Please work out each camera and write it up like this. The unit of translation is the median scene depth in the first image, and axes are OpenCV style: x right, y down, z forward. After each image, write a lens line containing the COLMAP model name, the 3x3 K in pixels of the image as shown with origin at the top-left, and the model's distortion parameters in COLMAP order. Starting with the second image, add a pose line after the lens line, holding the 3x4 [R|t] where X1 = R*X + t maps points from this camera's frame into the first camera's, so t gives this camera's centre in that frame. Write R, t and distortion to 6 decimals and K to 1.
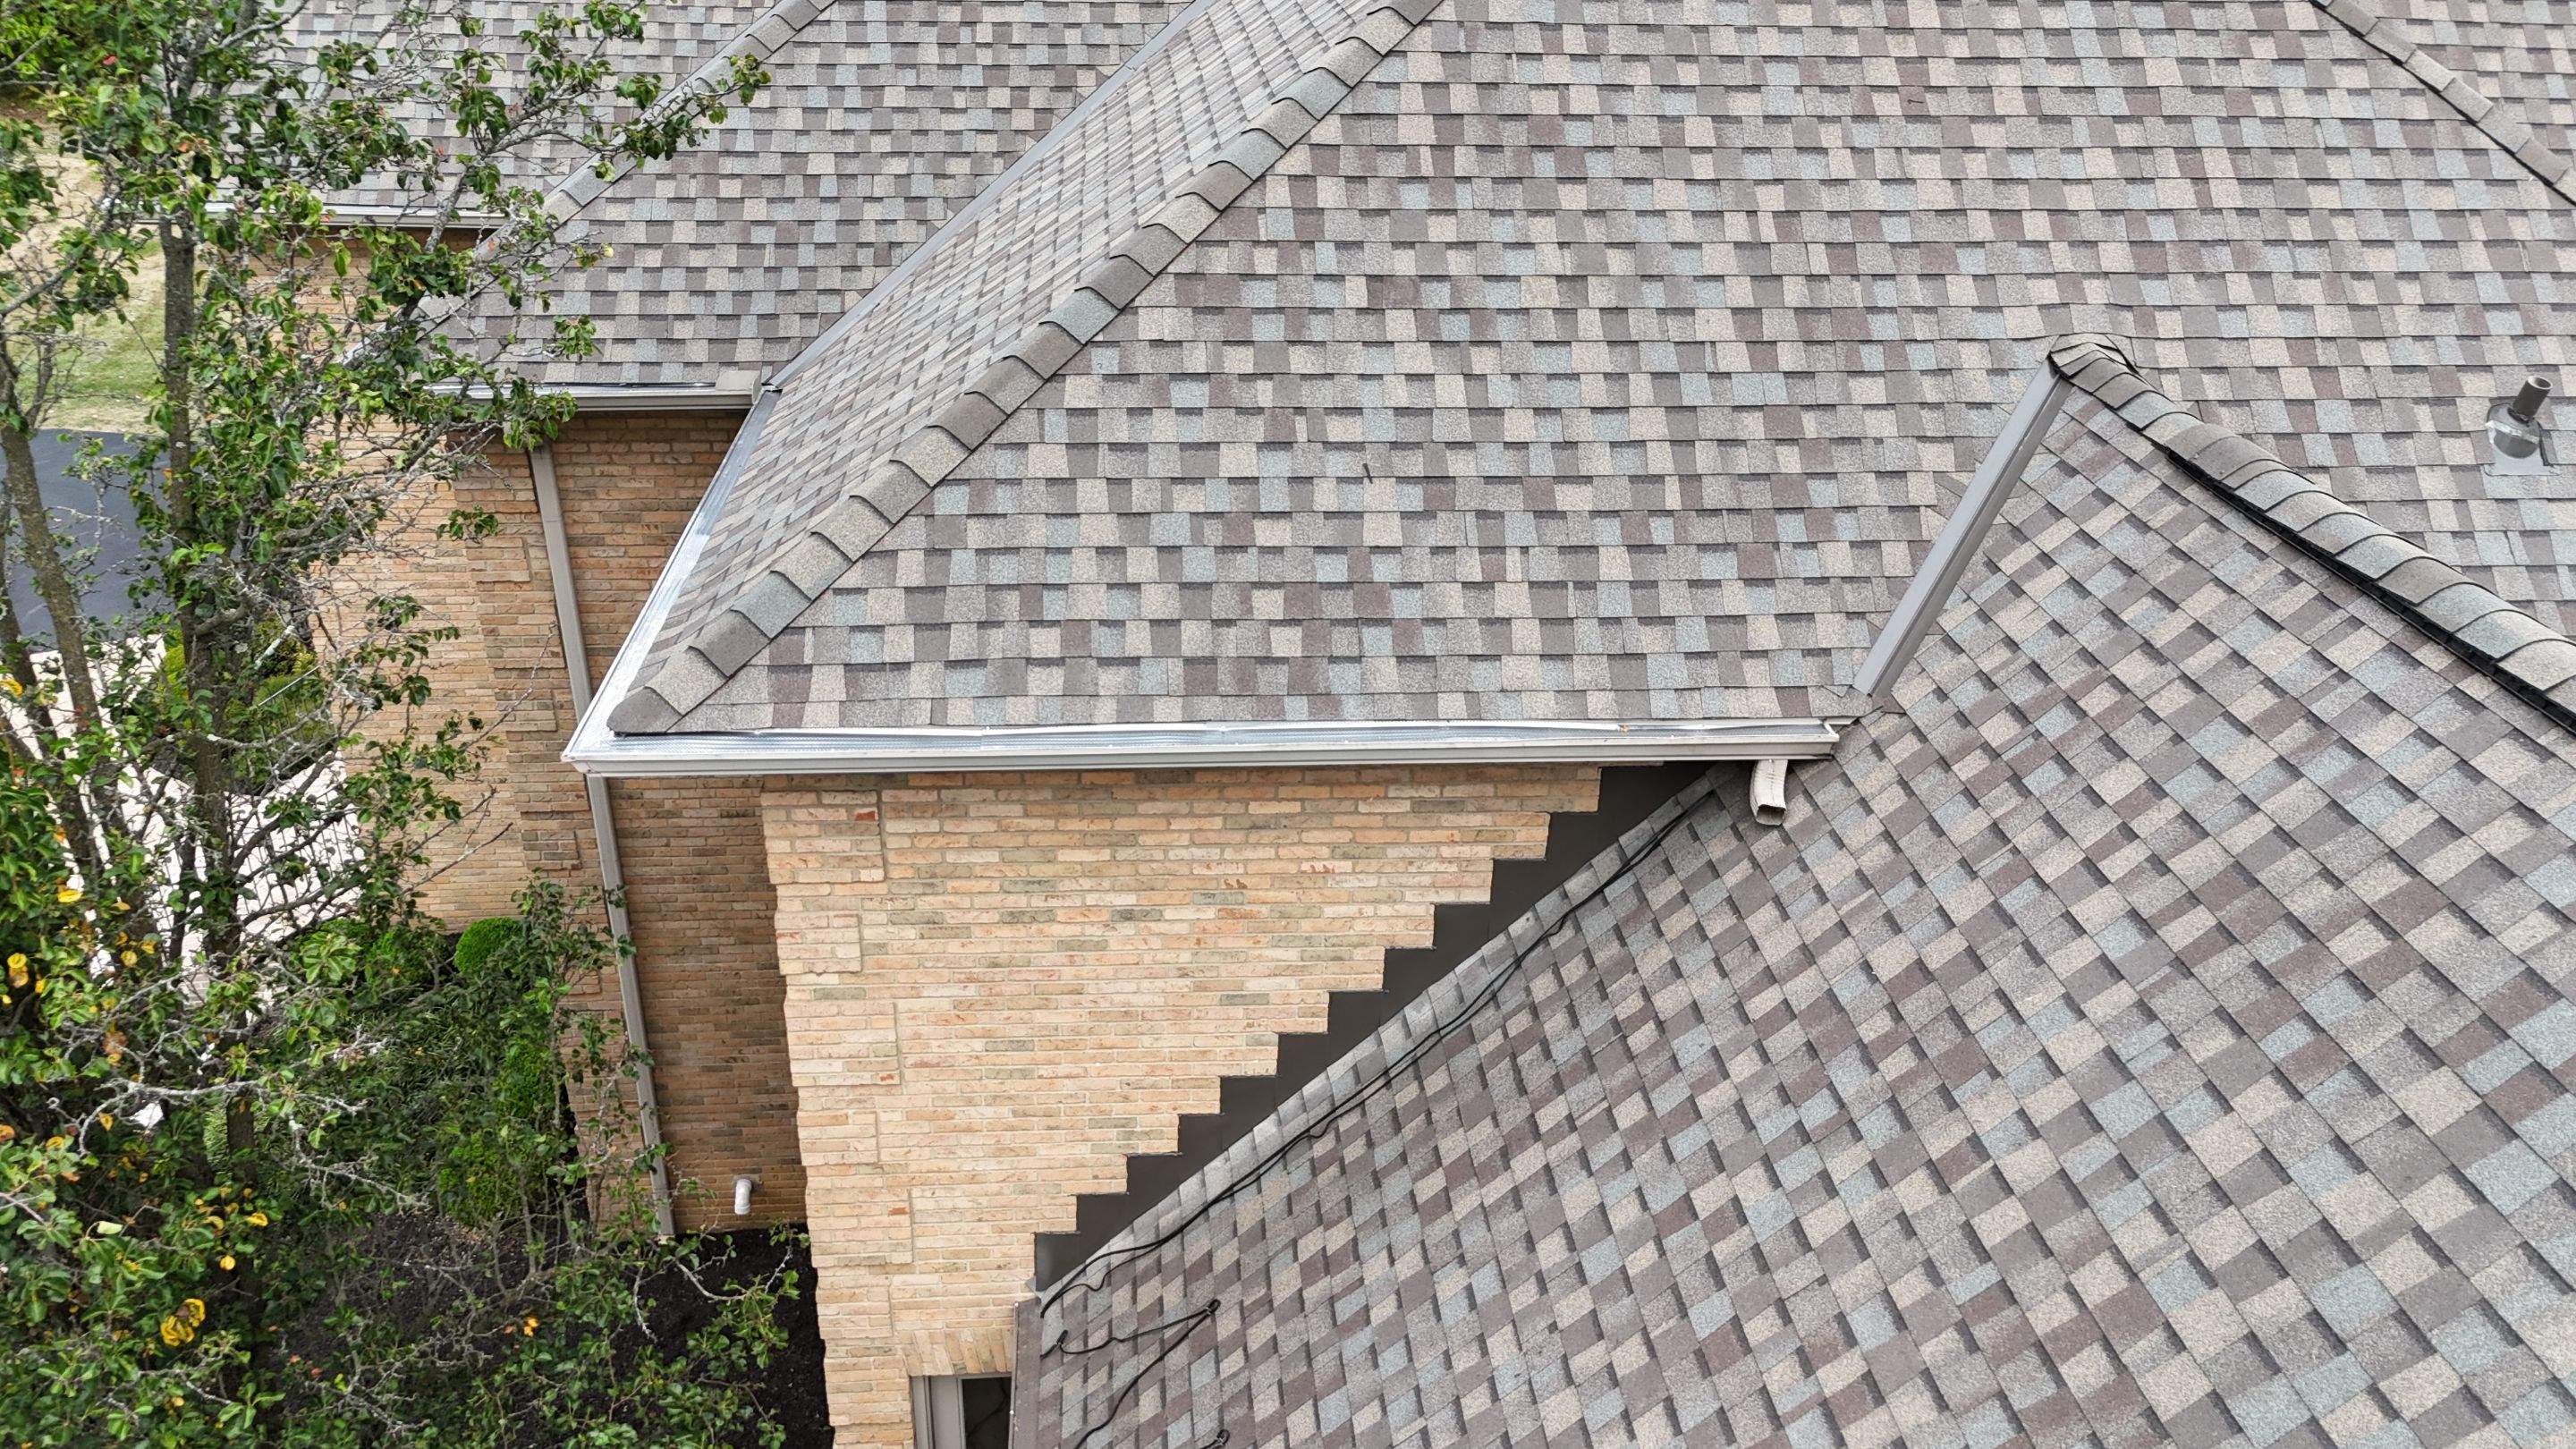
lens RADIAL K [[1894.8, 0, 1289.7], [0, 1894.8, 727.2], [0, 0, 1]] dist [0.080098, -0.078967]
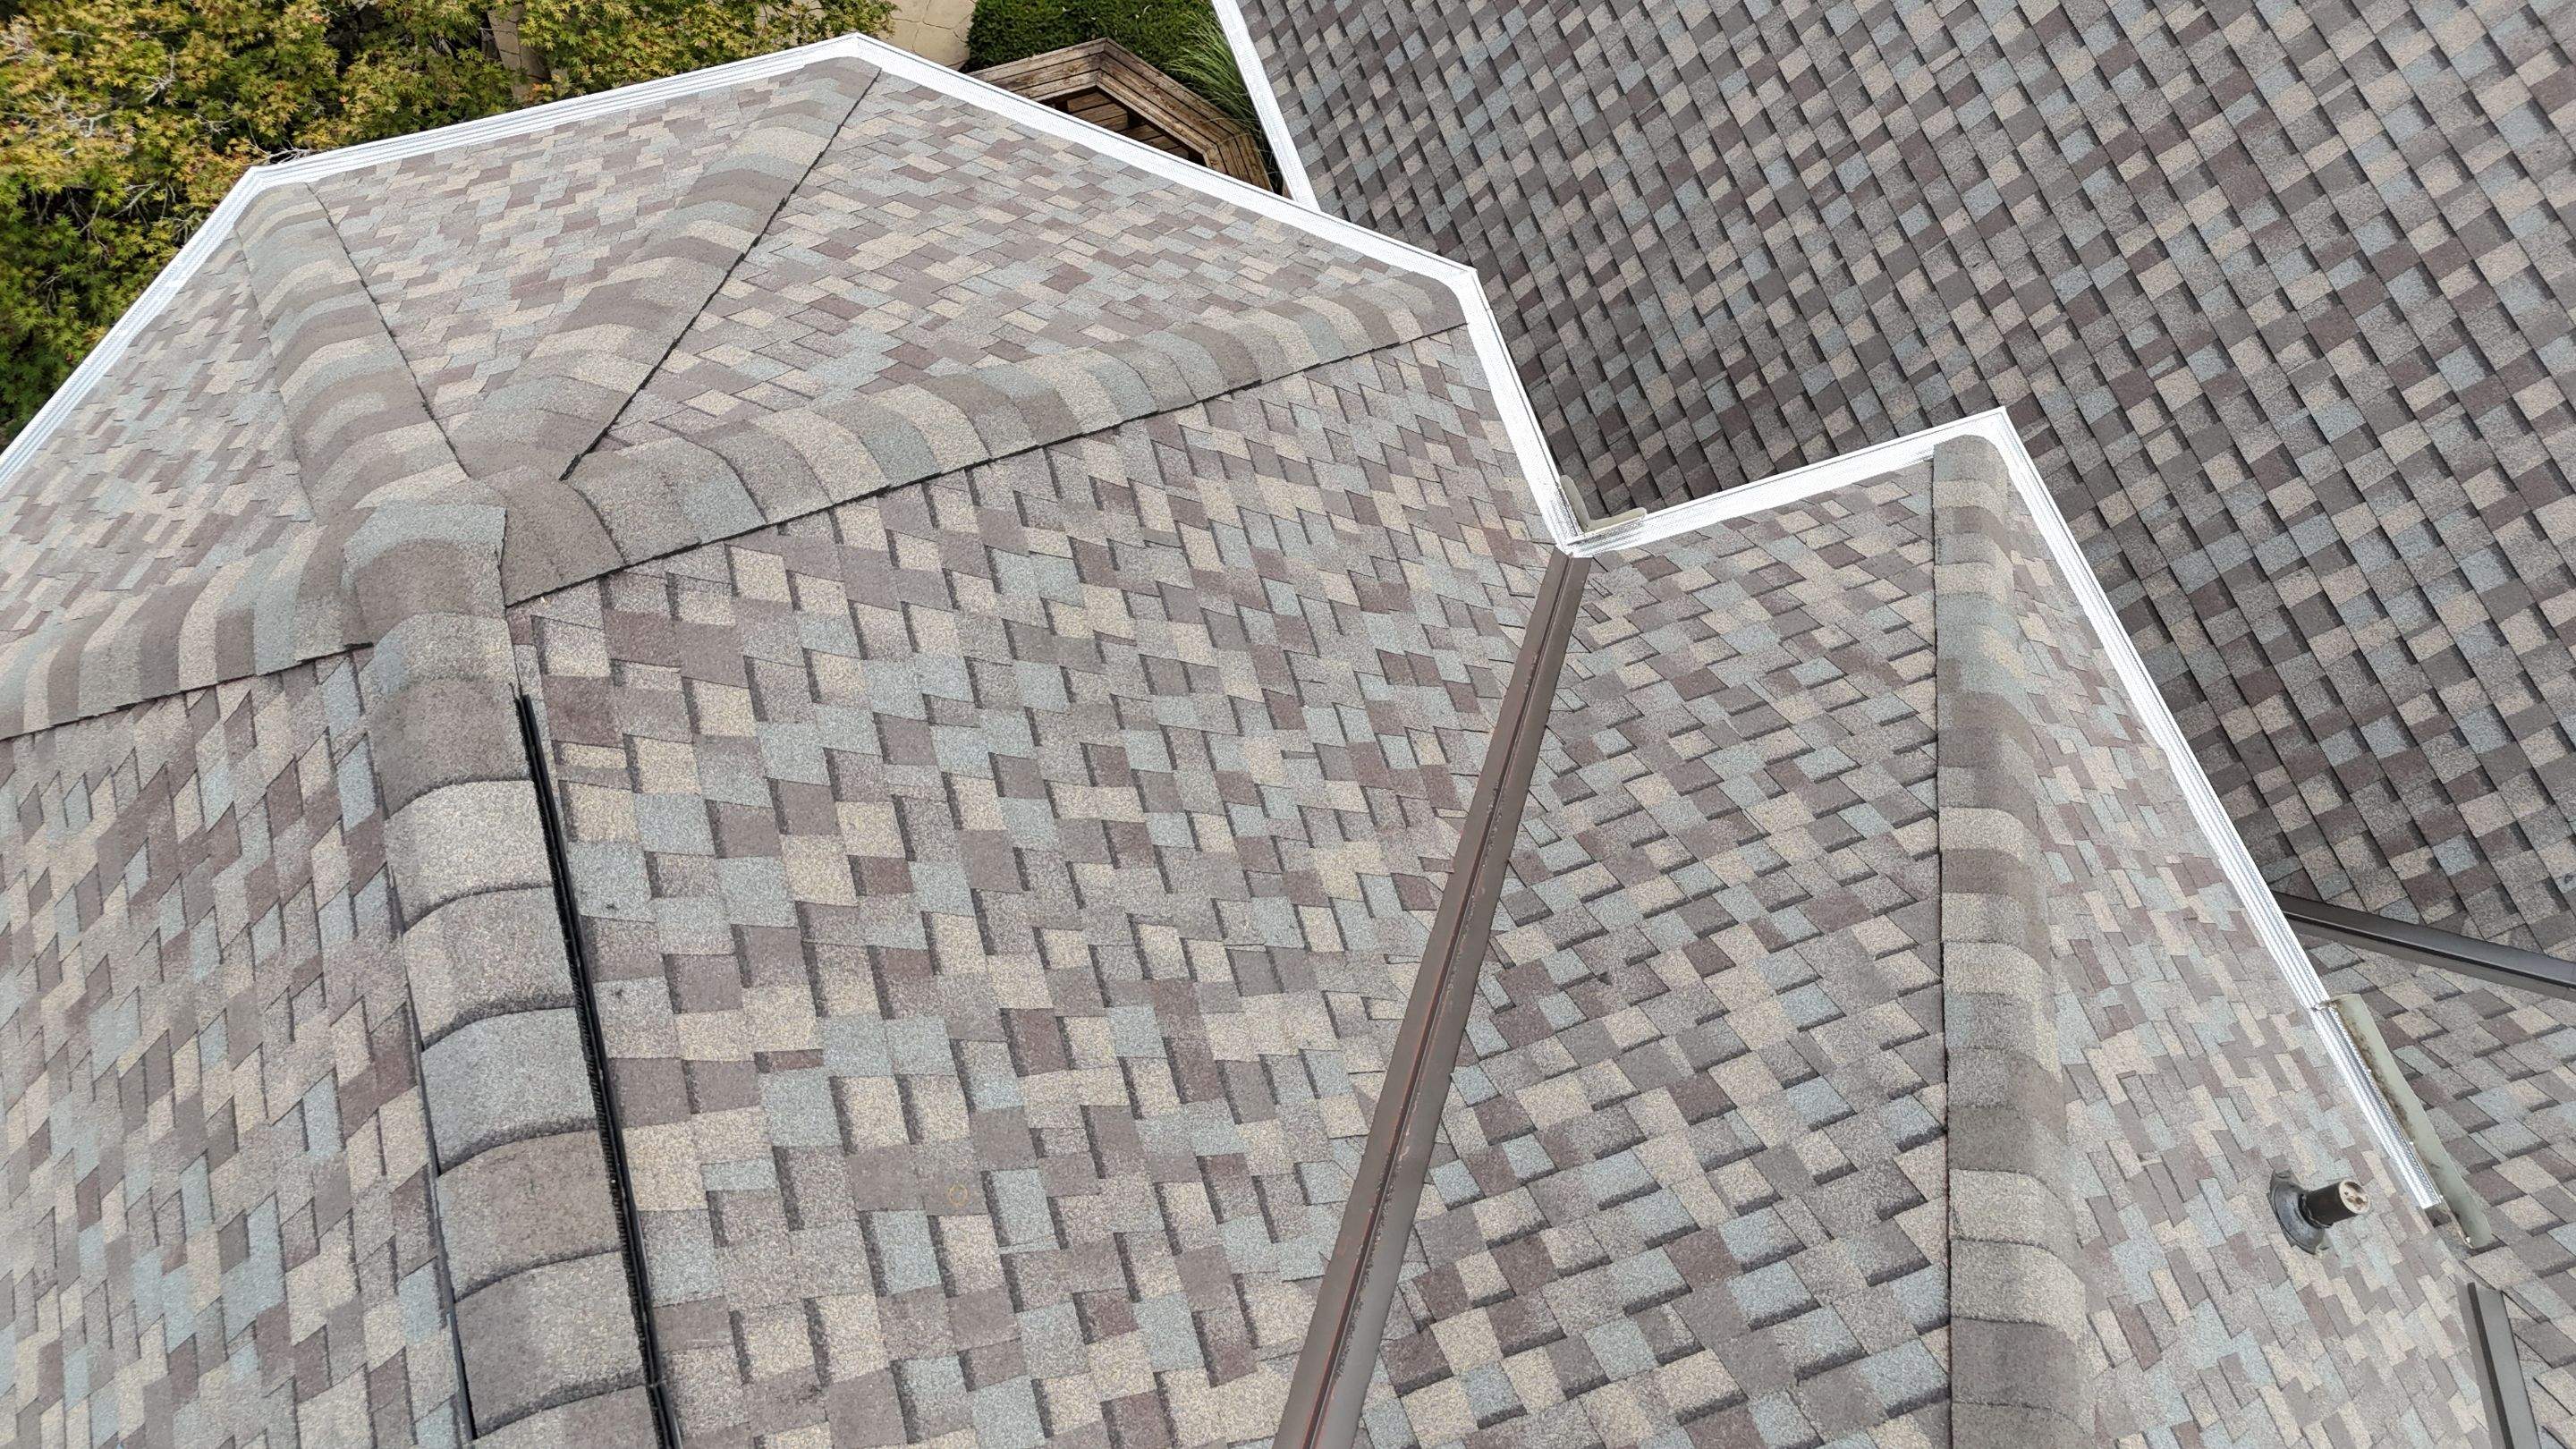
lens RADIAL K [[1894.8, 0, 1282.1], [0, 1894.8, 722.1], [0, 0, 1]] dist [0.080098, -0.078967]
pose [[-0.242122, -0.907782, 0.342503, 0.640943], [0.428883, 0.216510, 0.877031, -0.932258], [-0.870308, 0.359242, 0.336910, 1.013464]]
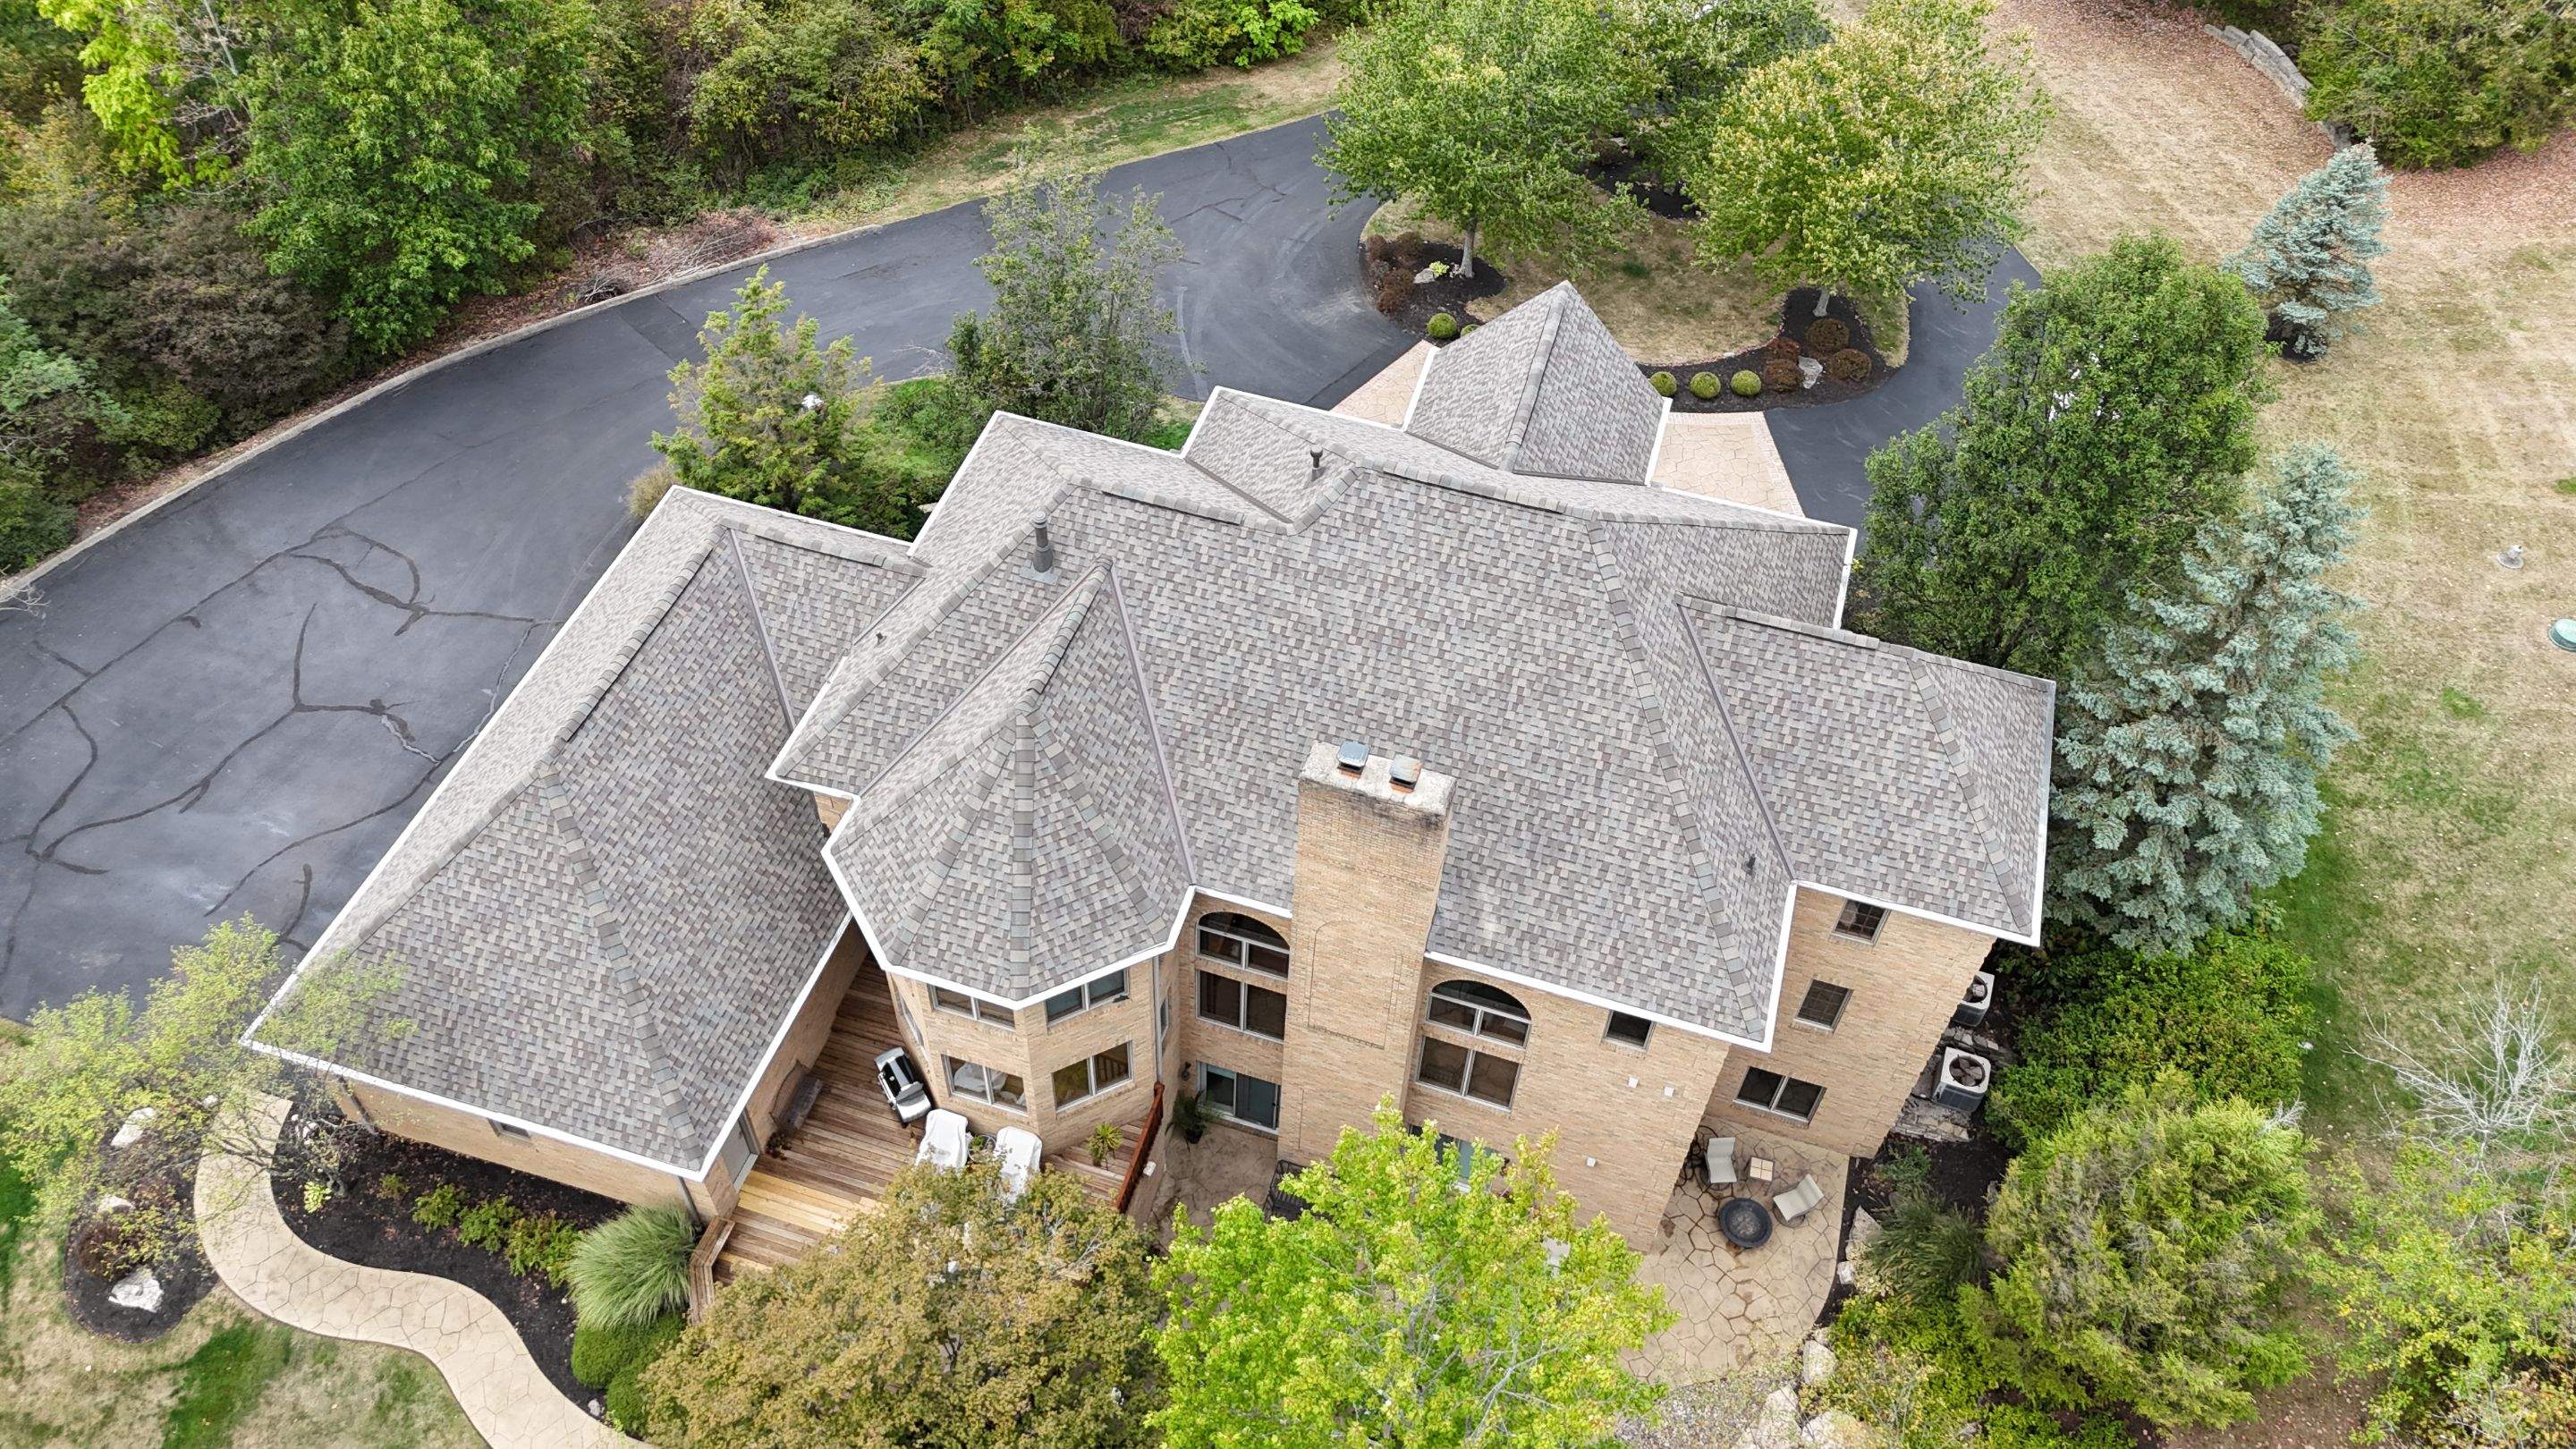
lens RADIAL K [[1894.8, 0, 1278.0], [0, 1894.8, 727.2], [0, 0, 1]] dist [0.080098, -0.078967]
pose [[-0.373226, 0.680271, -0.630820, 3.222847], [-0.463295, 0.452434, 0.762011, -3.876992], [0.803779, 0.576658, 0.146306, 1.206051]]
